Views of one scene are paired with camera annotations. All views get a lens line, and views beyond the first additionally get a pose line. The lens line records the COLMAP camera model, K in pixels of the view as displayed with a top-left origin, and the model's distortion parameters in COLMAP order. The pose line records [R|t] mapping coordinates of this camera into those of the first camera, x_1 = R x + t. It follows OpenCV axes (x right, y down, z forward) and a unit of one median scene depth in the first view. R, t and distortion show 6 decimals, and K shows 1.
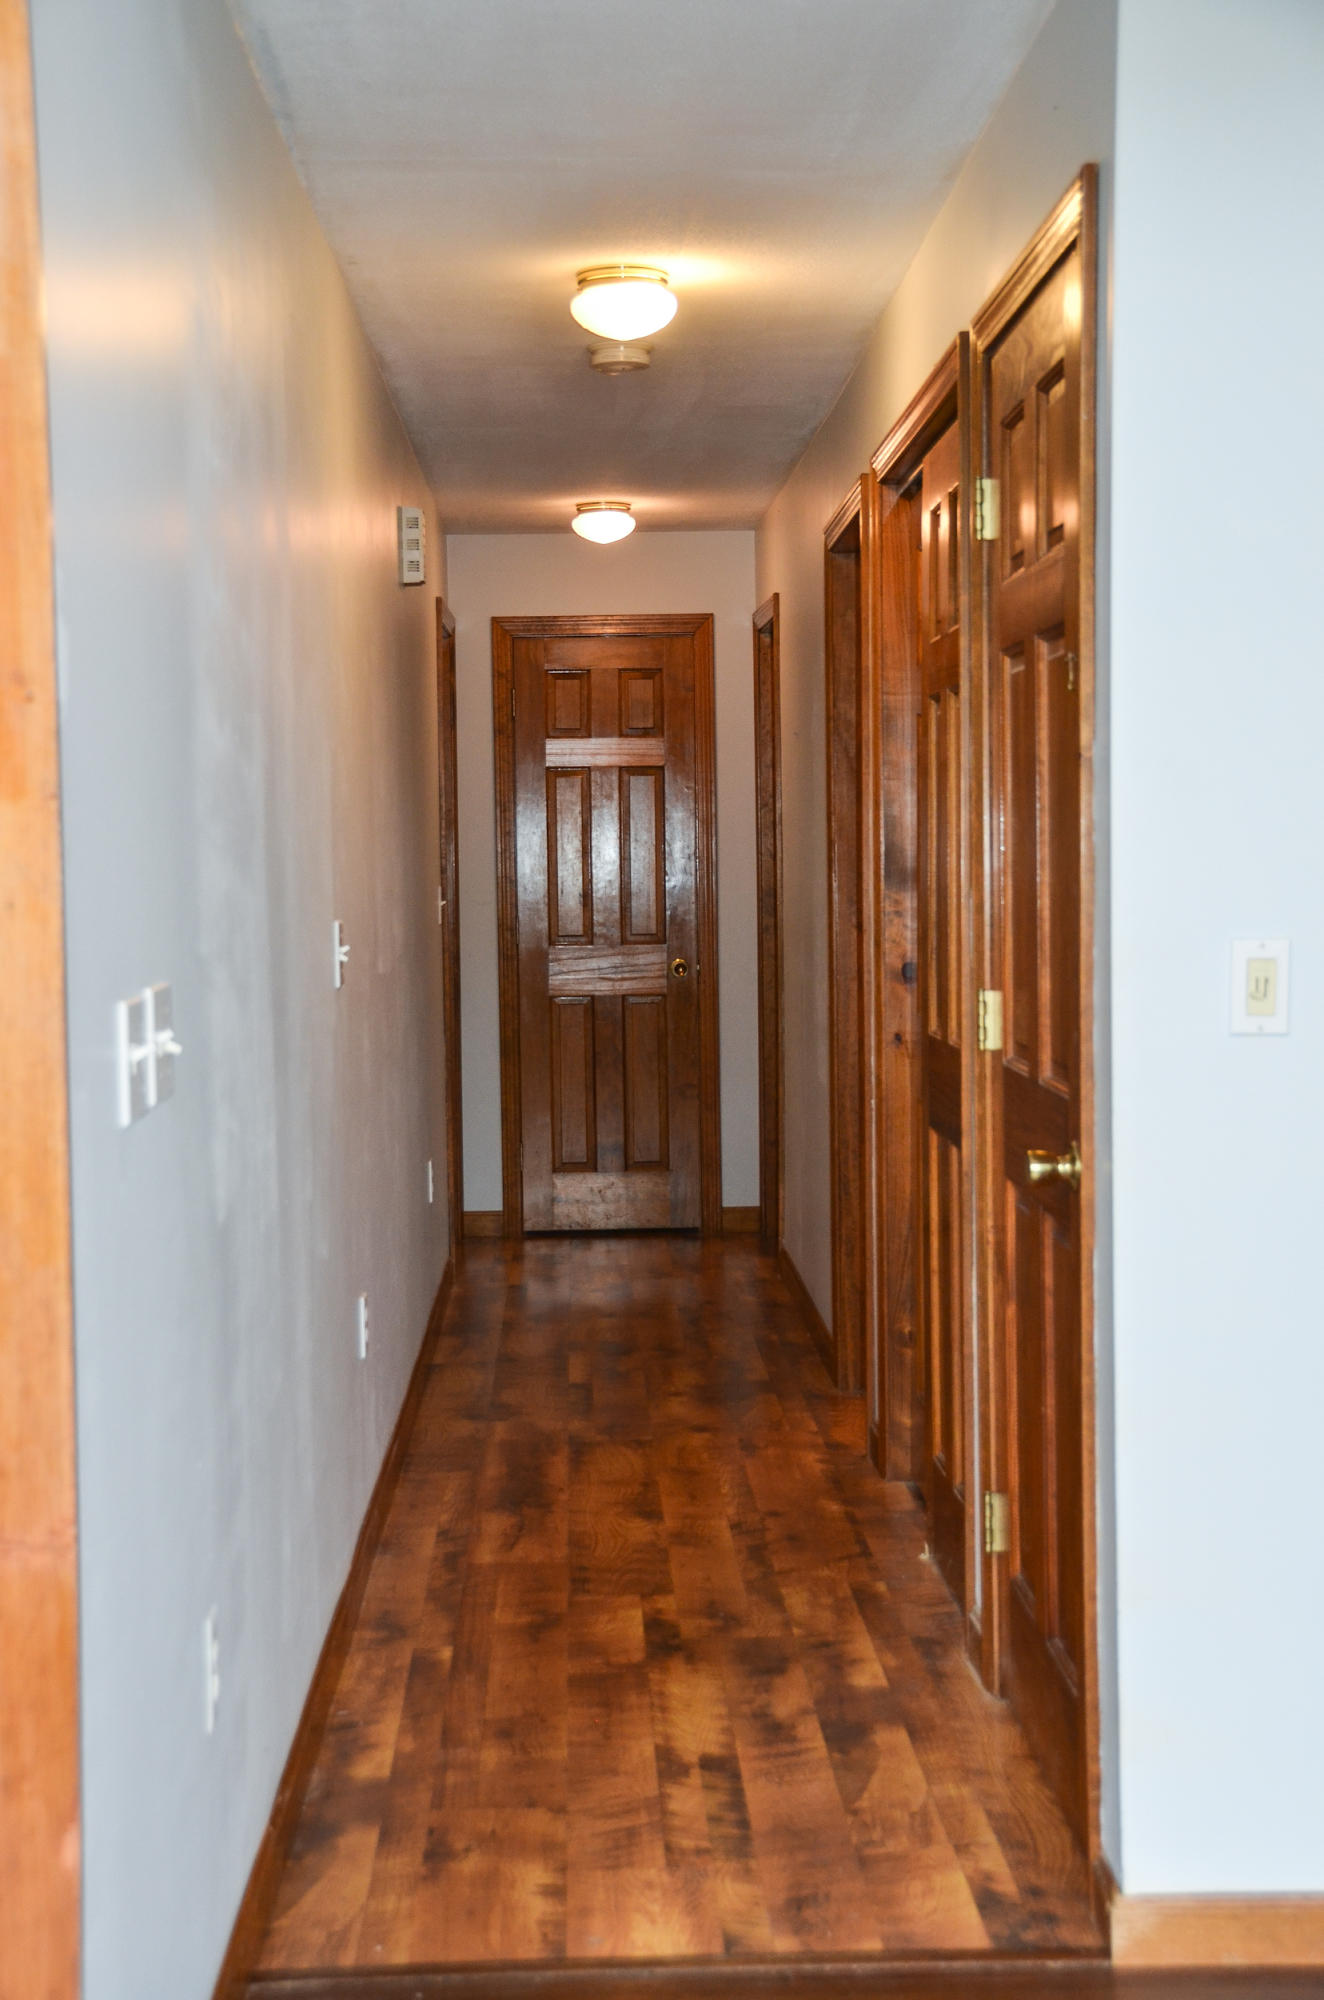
lens RADIAL K [[2758.2, 0, 662.0], [0, 2758.2, 1000.0], [0, 0, 1]] dist [0.157464, -0.001454]
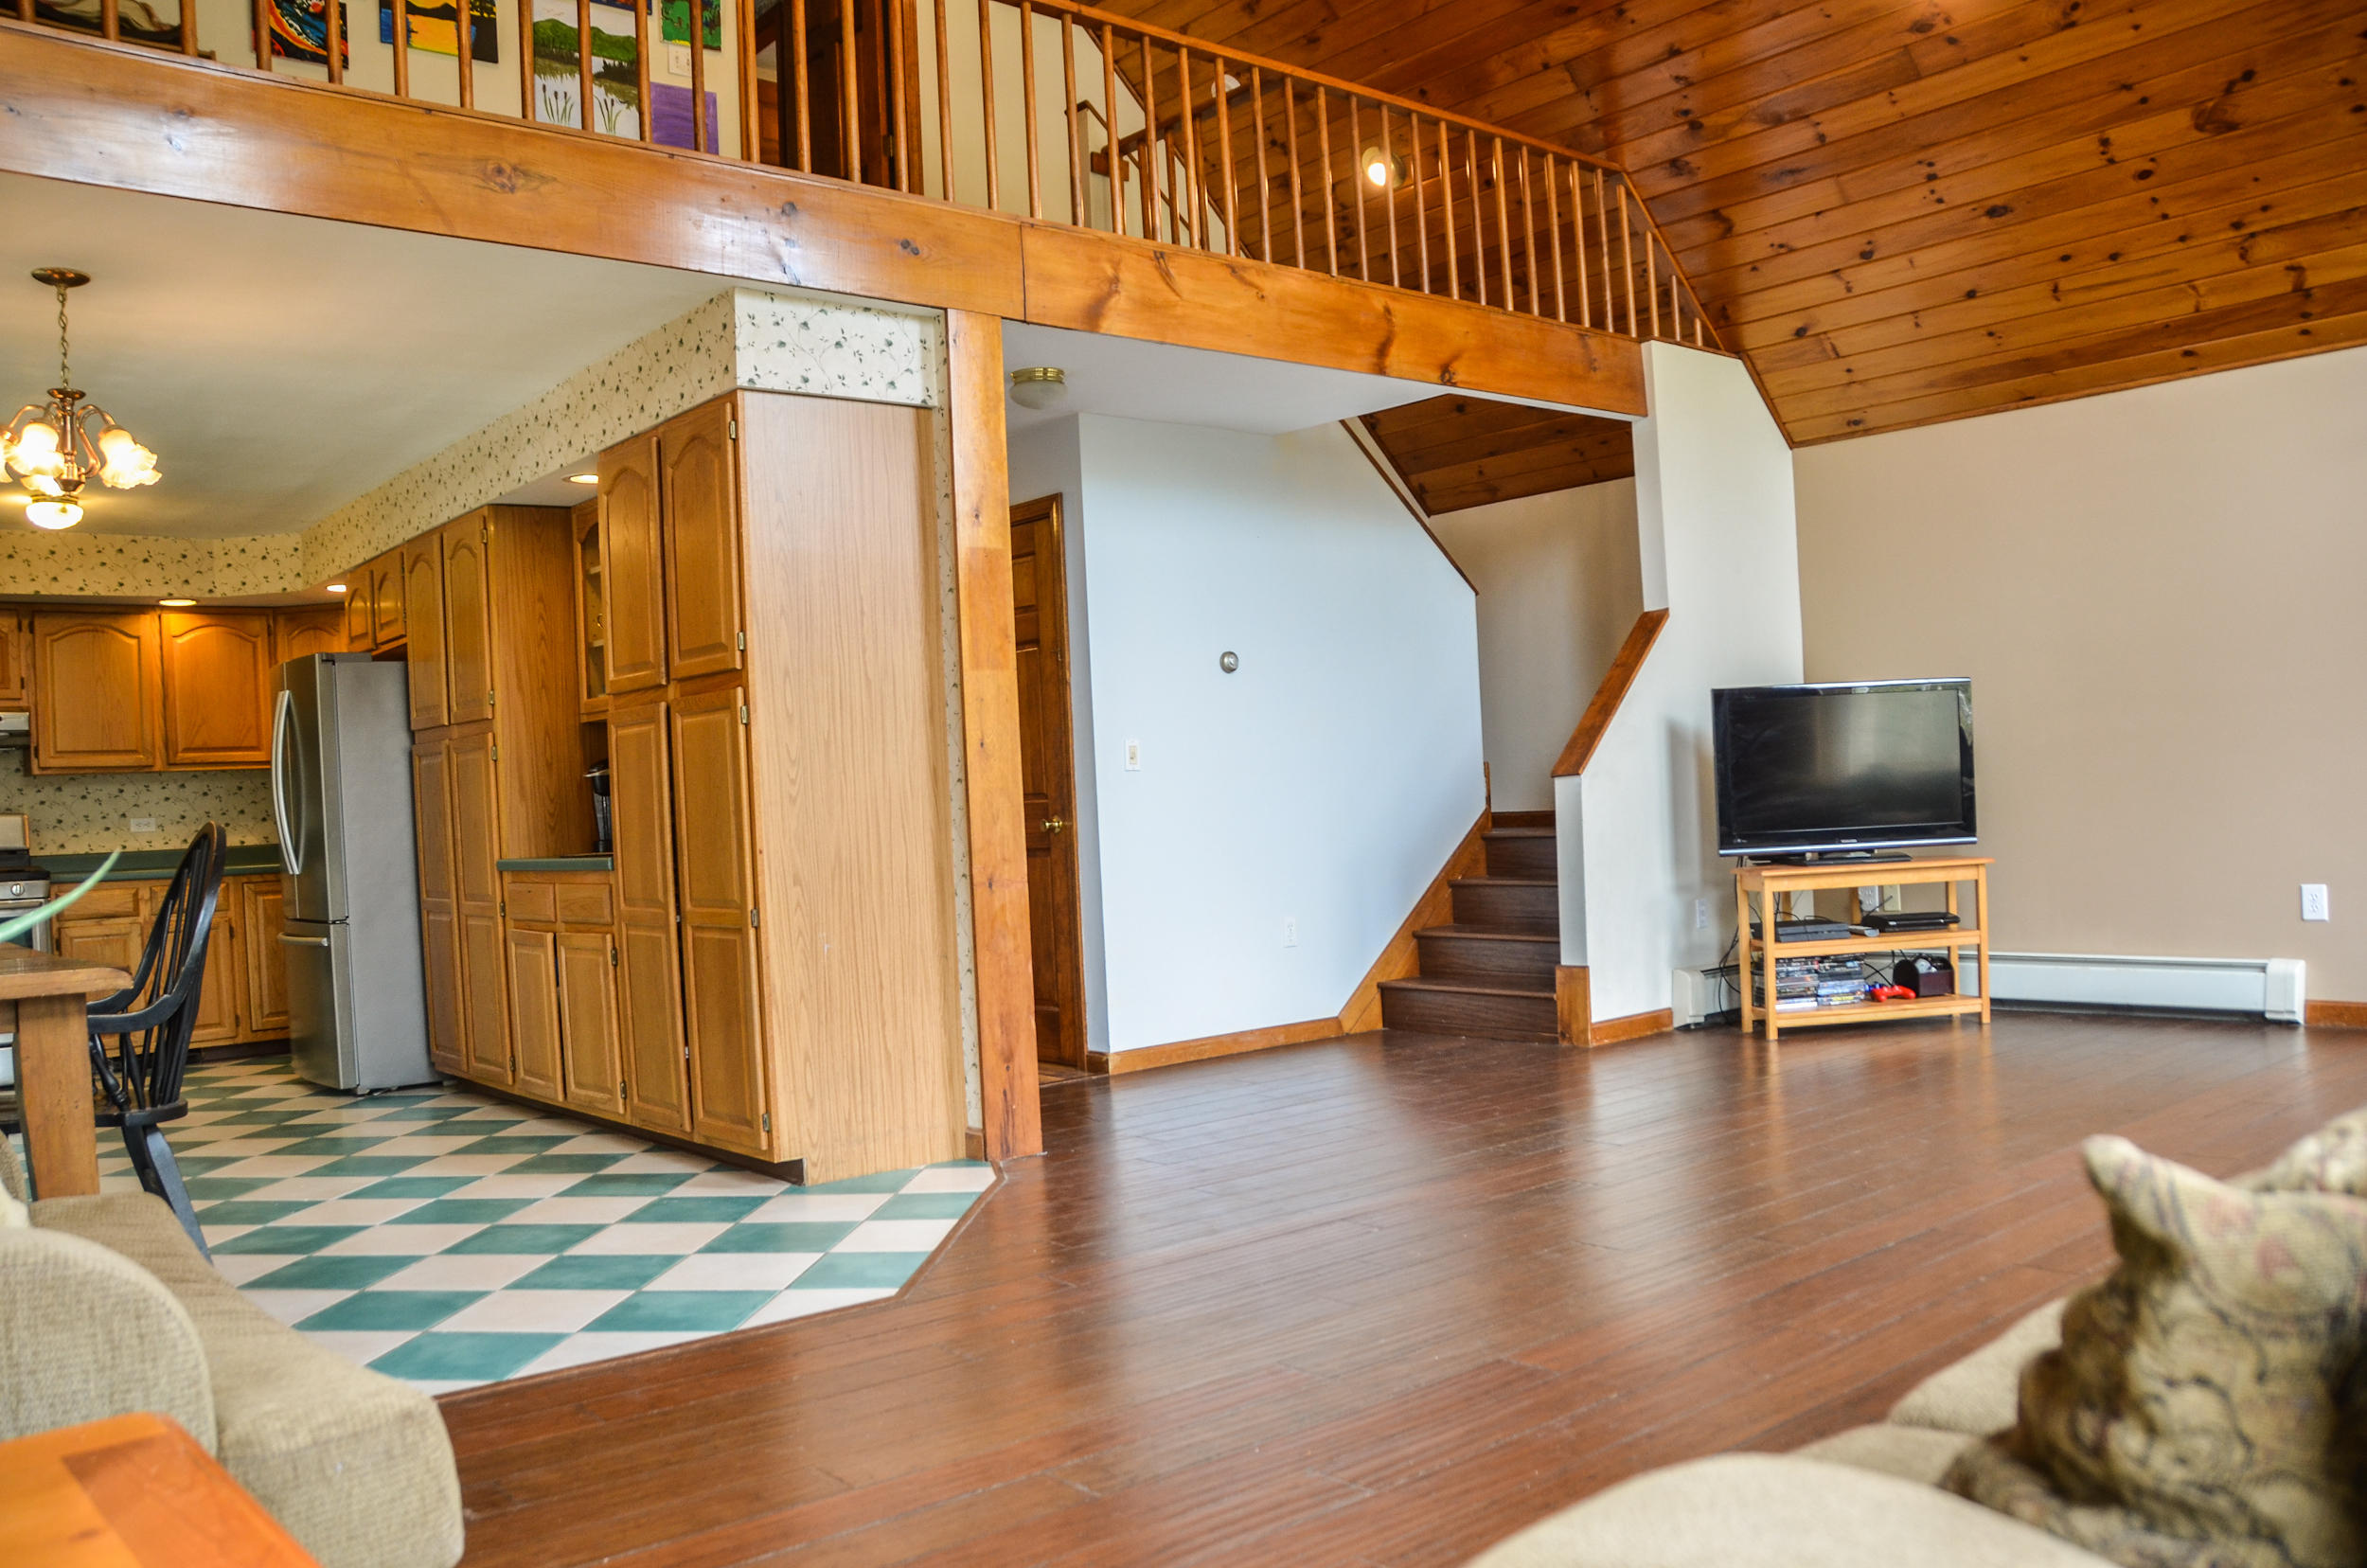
lens RADIAL K [[1857.5, 0, 1169.1], [0, 1857.5, 822.7], [0, 0, 1]] dist [-0.164271, 0.131834]
pose [[0.791056, -0.030807, 0.610968, -0.667595], [0.069521, 0.996788, -0.039751, 0.101637], [-0.607781, 0.073921, 0.790657, -0.431157]]
